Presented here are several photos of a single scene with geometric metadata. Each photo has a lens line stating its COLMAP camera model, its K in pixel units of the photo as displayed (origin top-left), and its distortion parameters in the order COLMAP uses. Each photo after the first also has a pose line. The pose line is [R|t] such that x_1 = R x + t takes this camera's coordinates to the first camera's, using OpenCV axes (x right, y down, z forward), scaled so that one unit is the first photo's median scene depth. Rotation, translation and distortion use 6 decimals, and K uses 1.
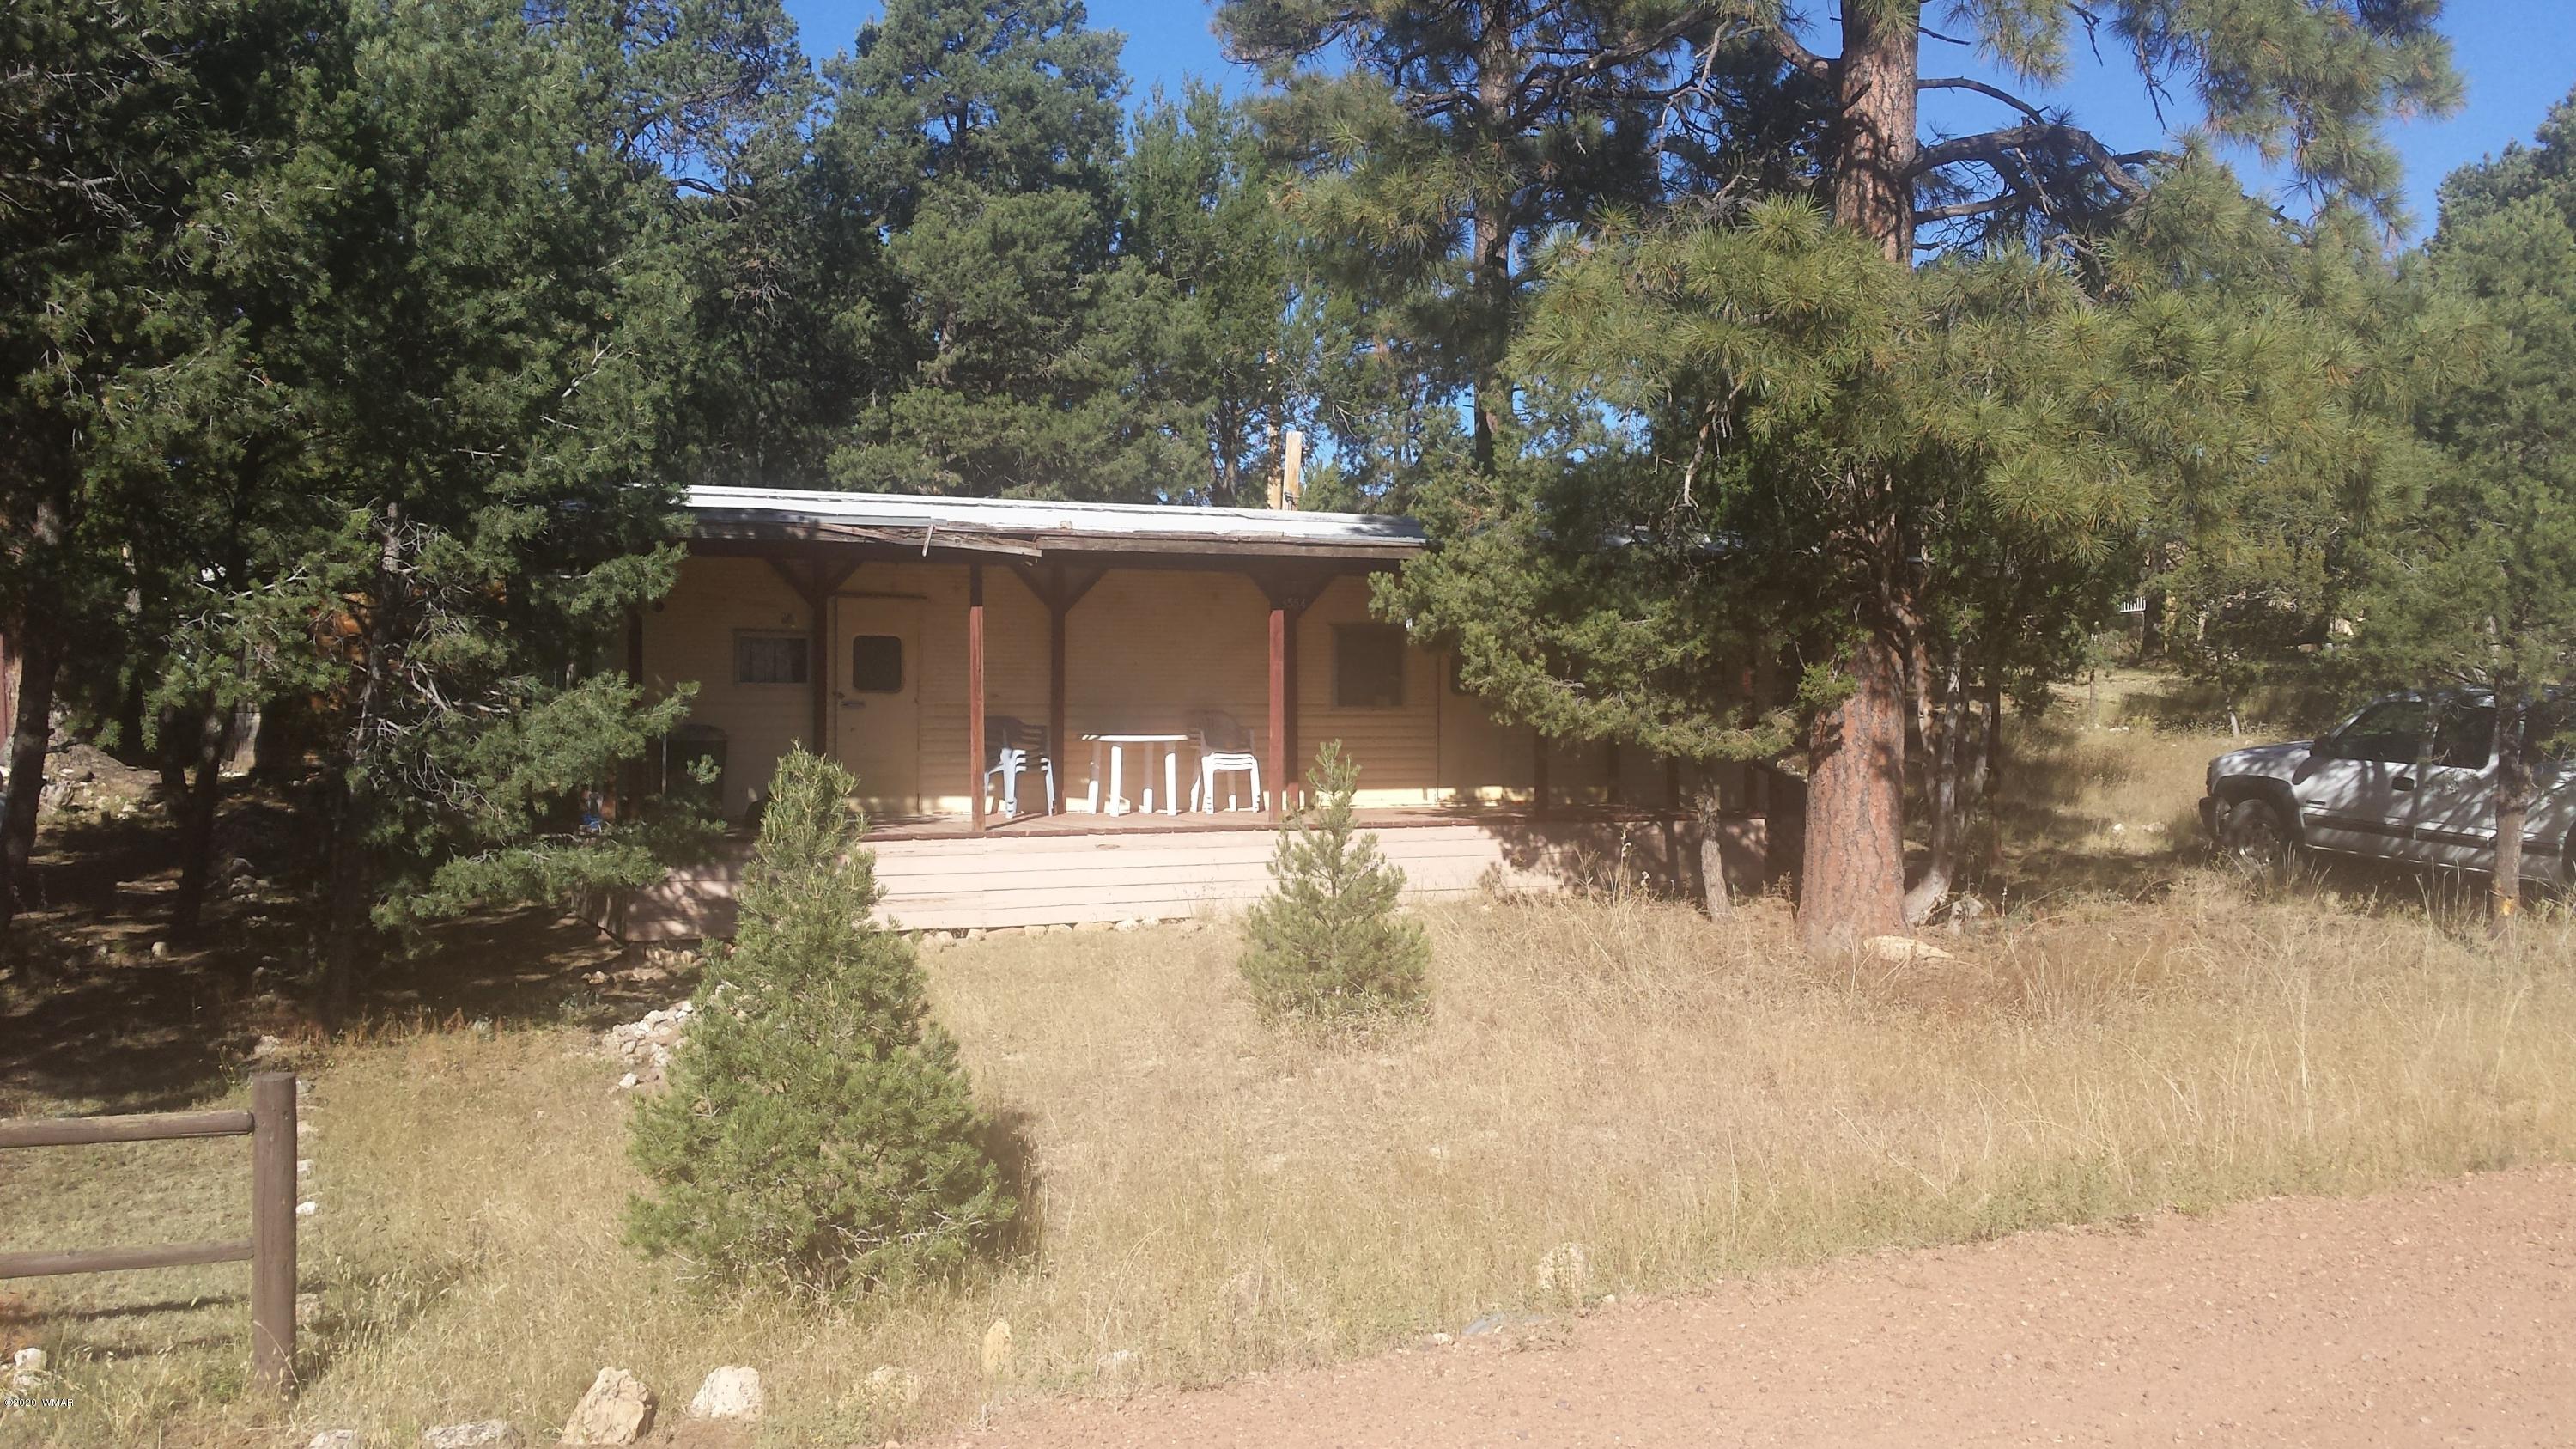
lens RADIAL K [[2374.7, 0, 1285.6], [0, 2374.7, 724.4], [0, 0, 1]] dist [0.016376, 0.000000]
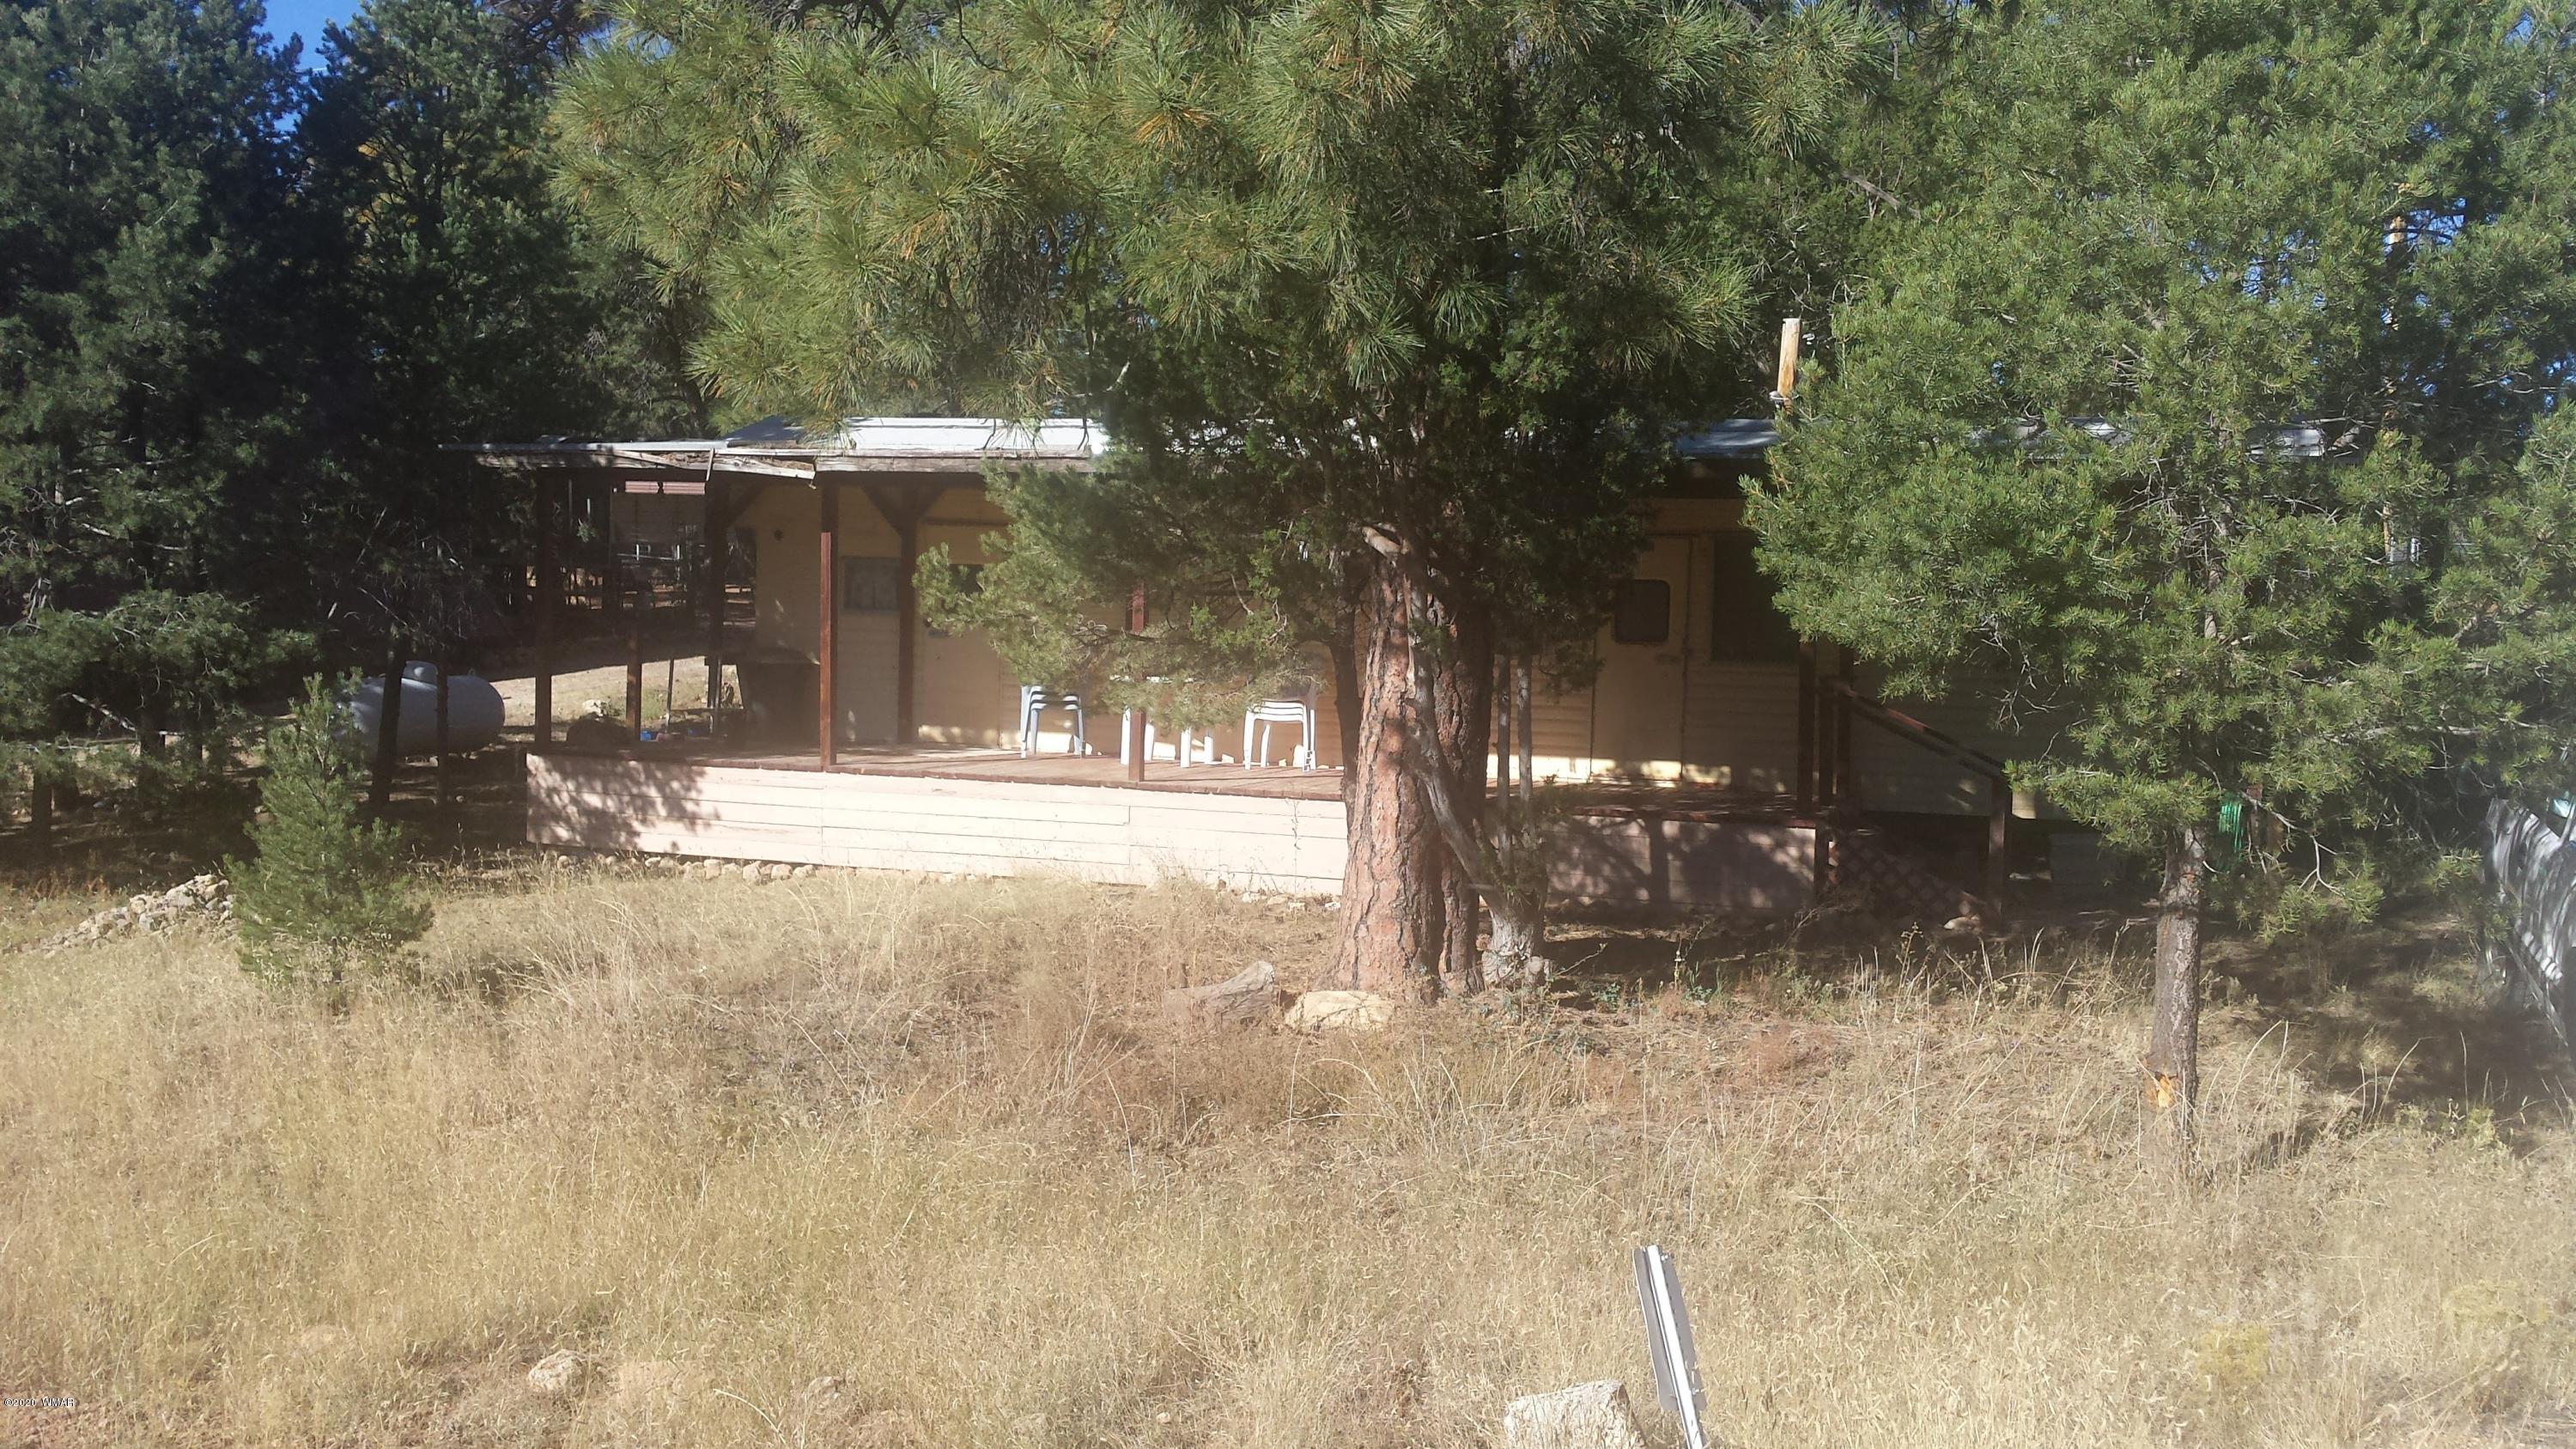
lens RADIAL K [[2374.7, 0, 1286.7], [0, 2374.7, 726.1], [0, 0, 1]] dist [0.016376, 0.000000]
pose [[0.700890, 0.053571, -0.711255, 0.654774], [-0.033725, 0.998549, 0.041976, -0.016663], [0.712472, -0.005434, 0.701680, 0.429285]]
